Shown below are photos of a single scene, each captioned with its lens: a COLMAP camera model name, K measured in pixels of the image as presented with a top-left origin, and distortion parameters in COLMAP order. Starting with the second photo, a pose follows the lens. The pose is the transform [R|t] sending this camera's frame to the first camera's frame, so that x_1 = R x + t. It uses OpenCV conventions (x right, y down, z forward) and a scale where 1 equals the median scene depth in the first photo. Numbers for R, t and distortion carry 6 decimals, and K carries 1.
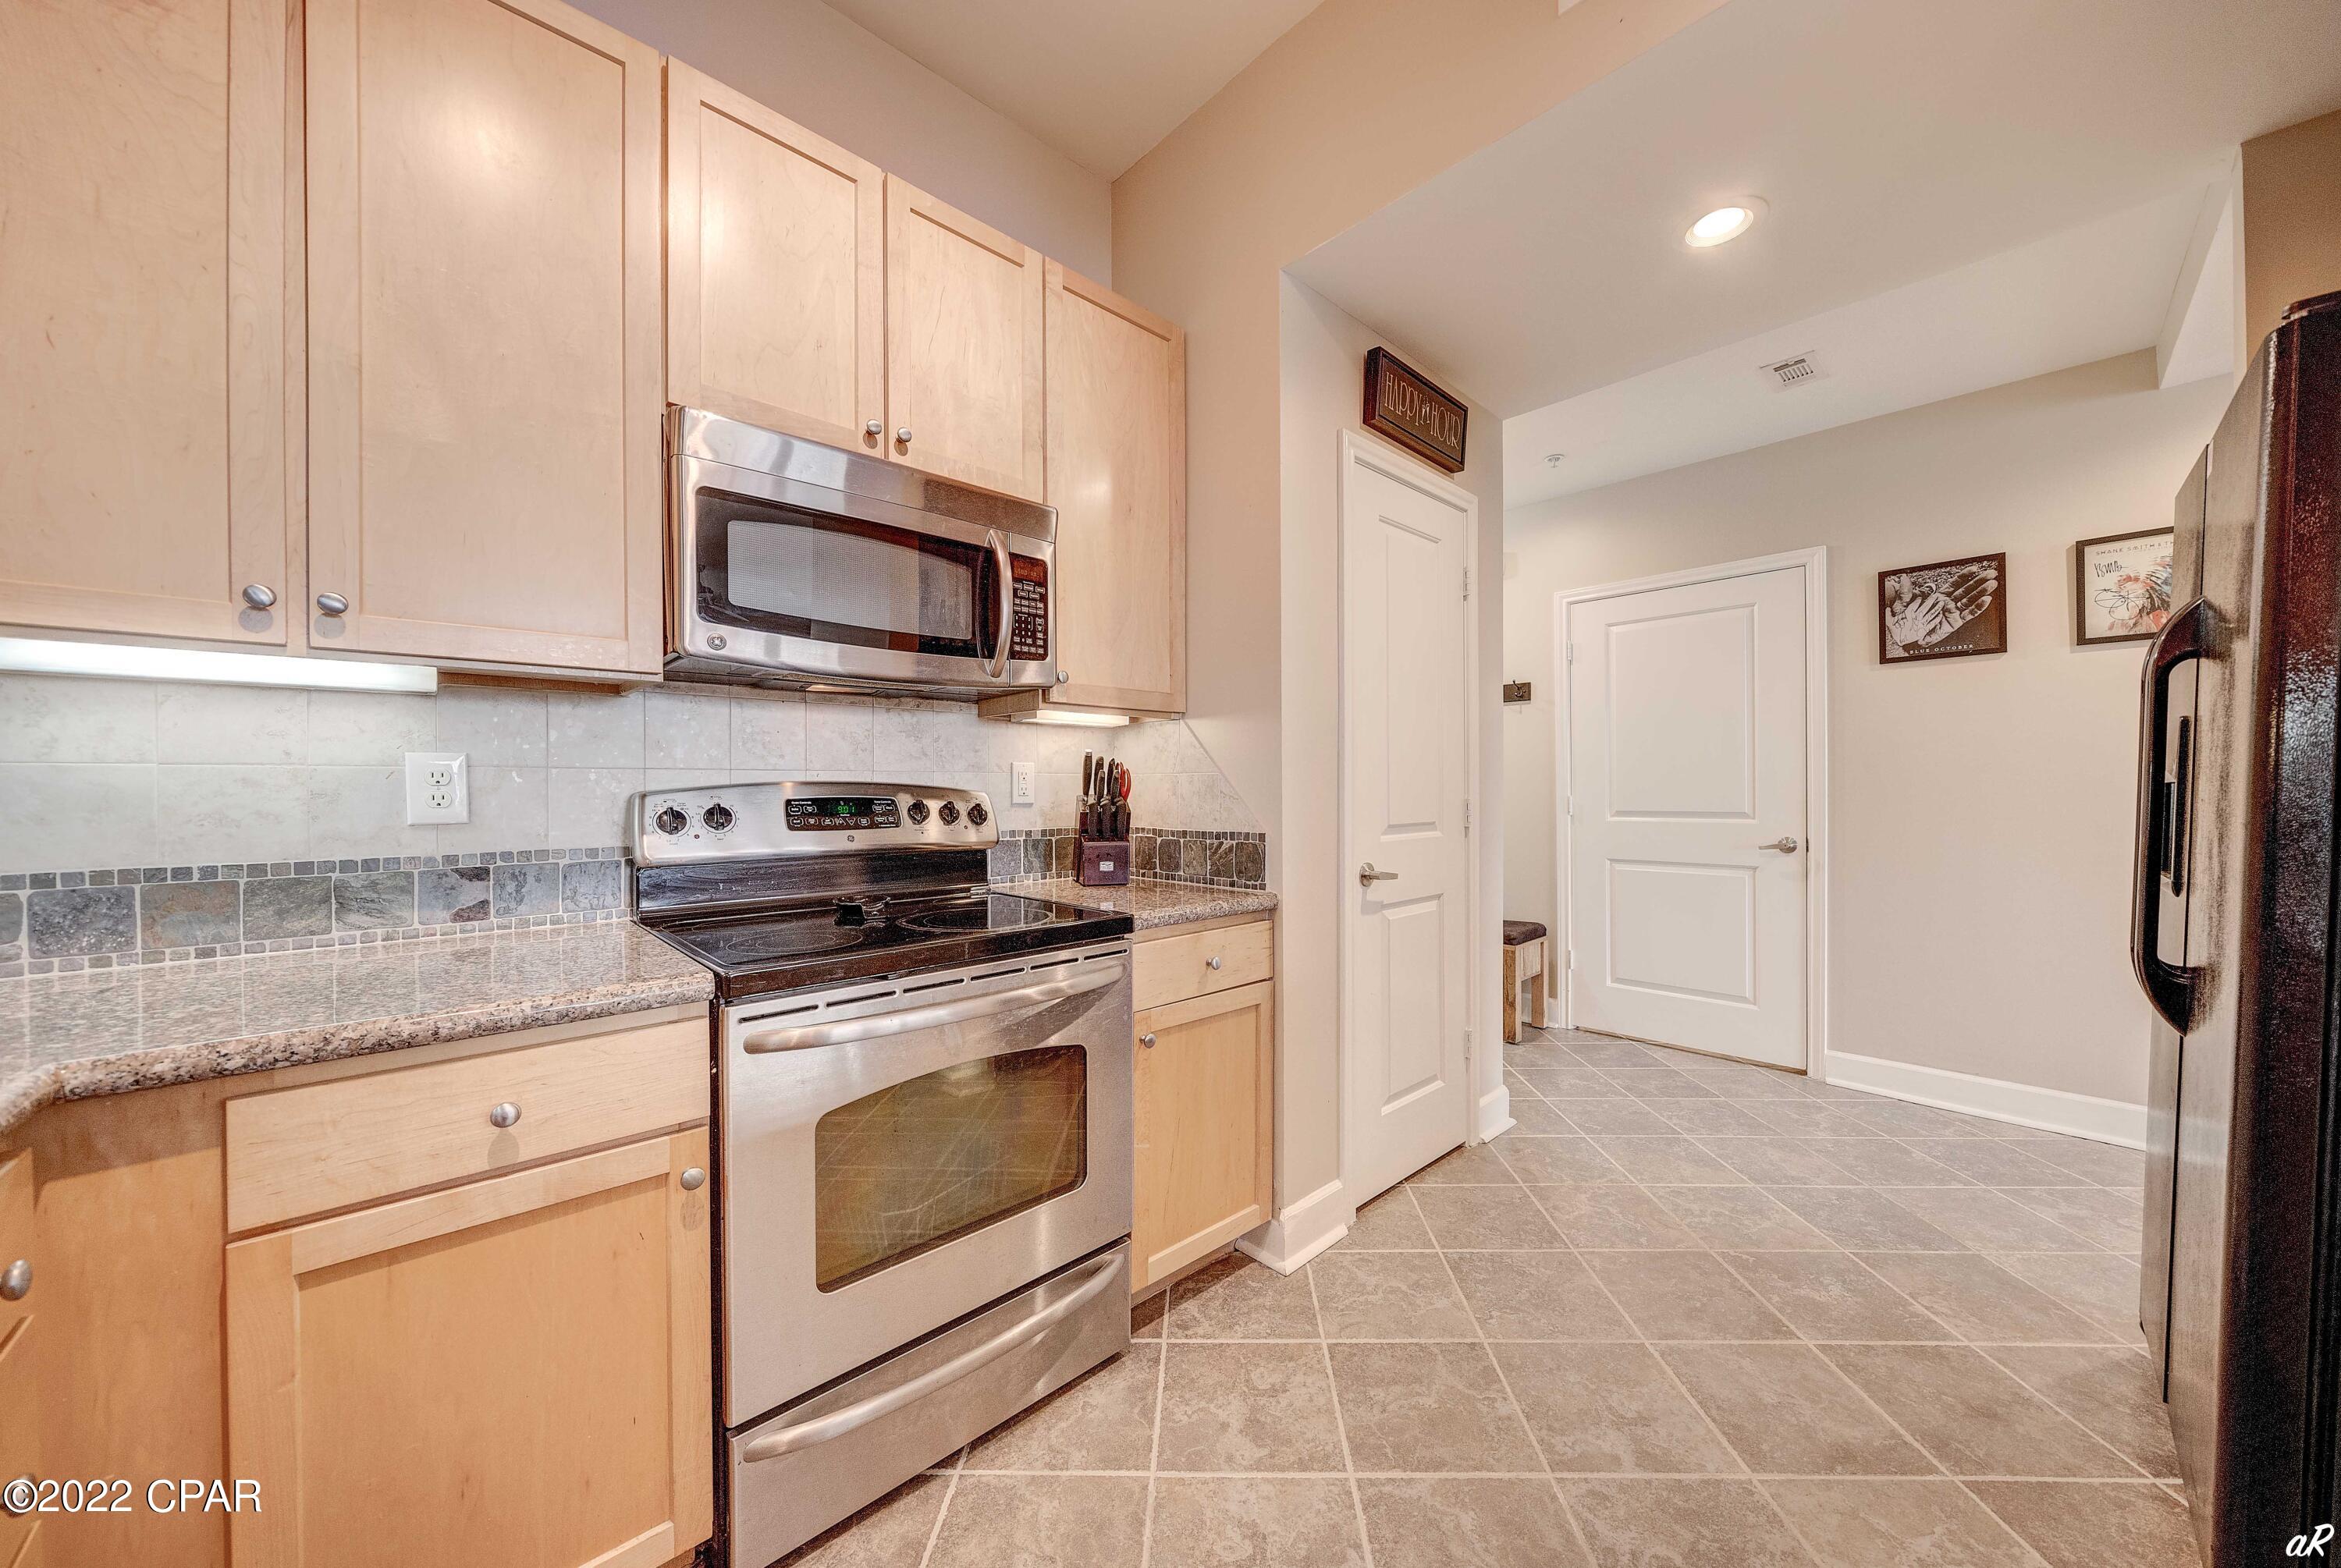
lens RADIAL K [[821.7, 0, 1170.5], [0, 821.7, 784.0], [0, 0, 1]] dist [-0.000154, 0.000003]
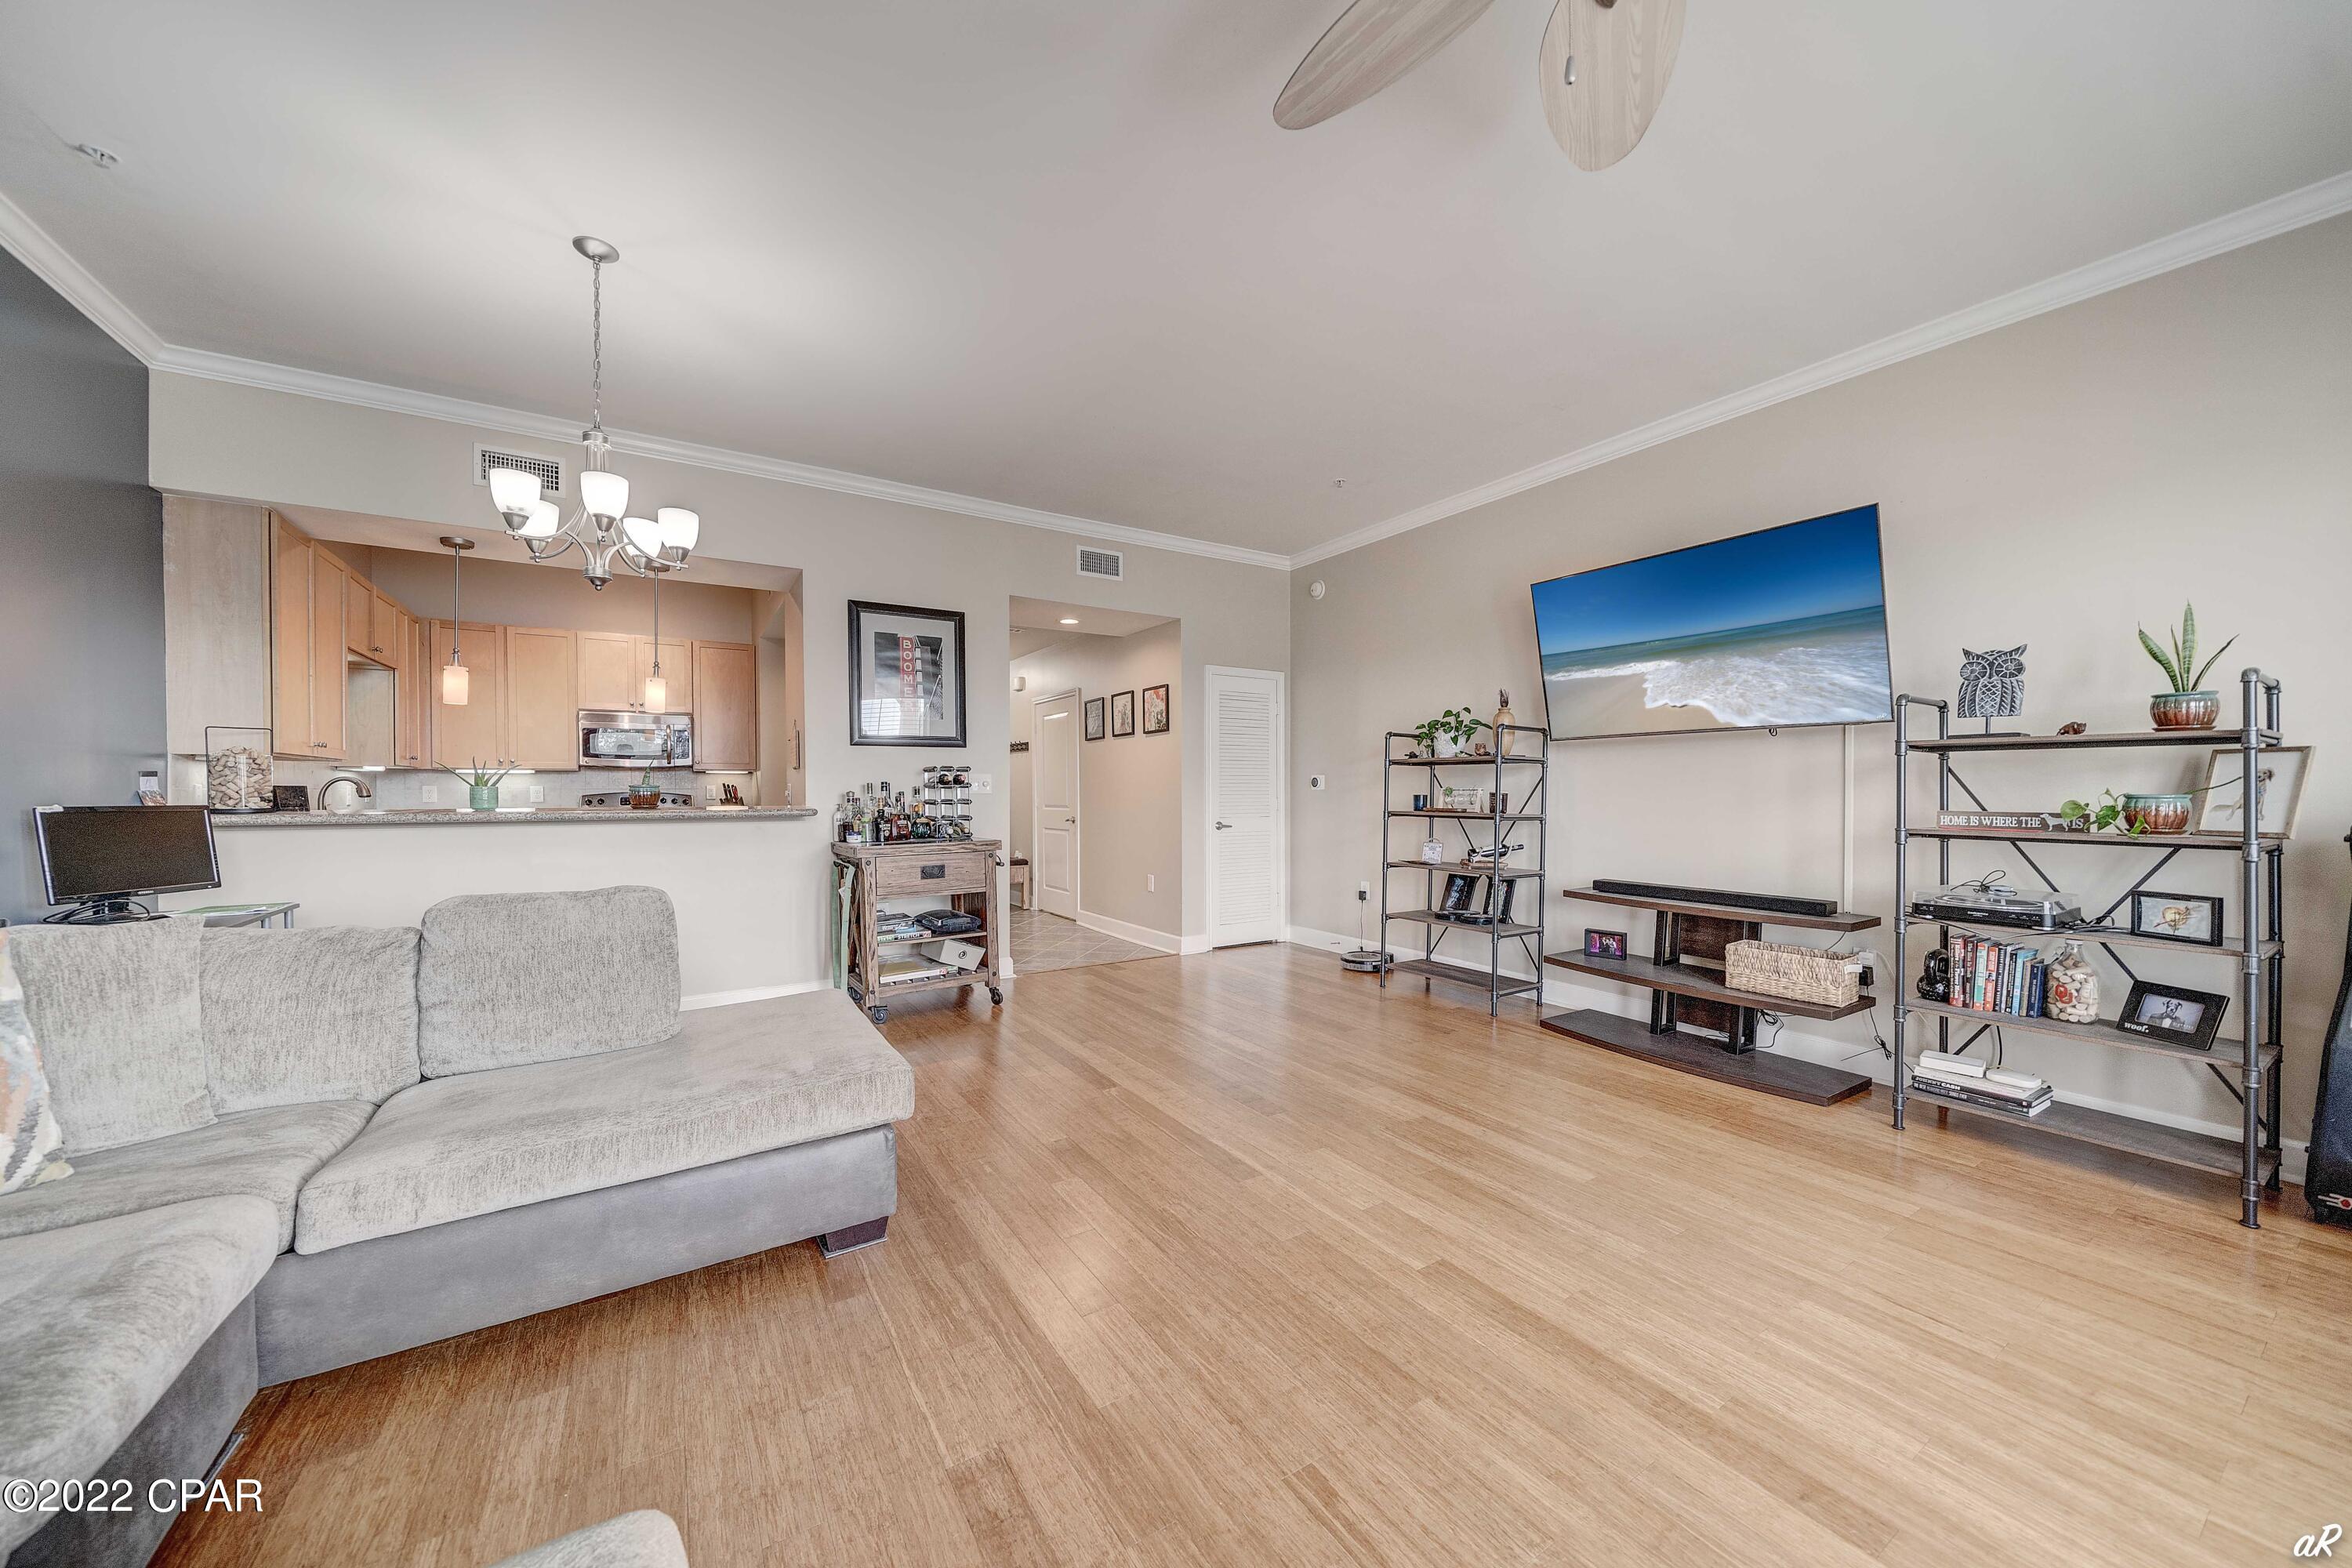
lens RADIAL K [[818.8, 0, 1159.6], [0, 818.8, 796.4], [0, 0, 1]] dist [-0.000994, -0.000043]
pose [[0.979575, 0.004094, -0.201036, 1.594732], [-0.001810, 0.999932, 0.011545, -0.016767], [0.201070, -0.010946, 0.979516, -1.291845]]
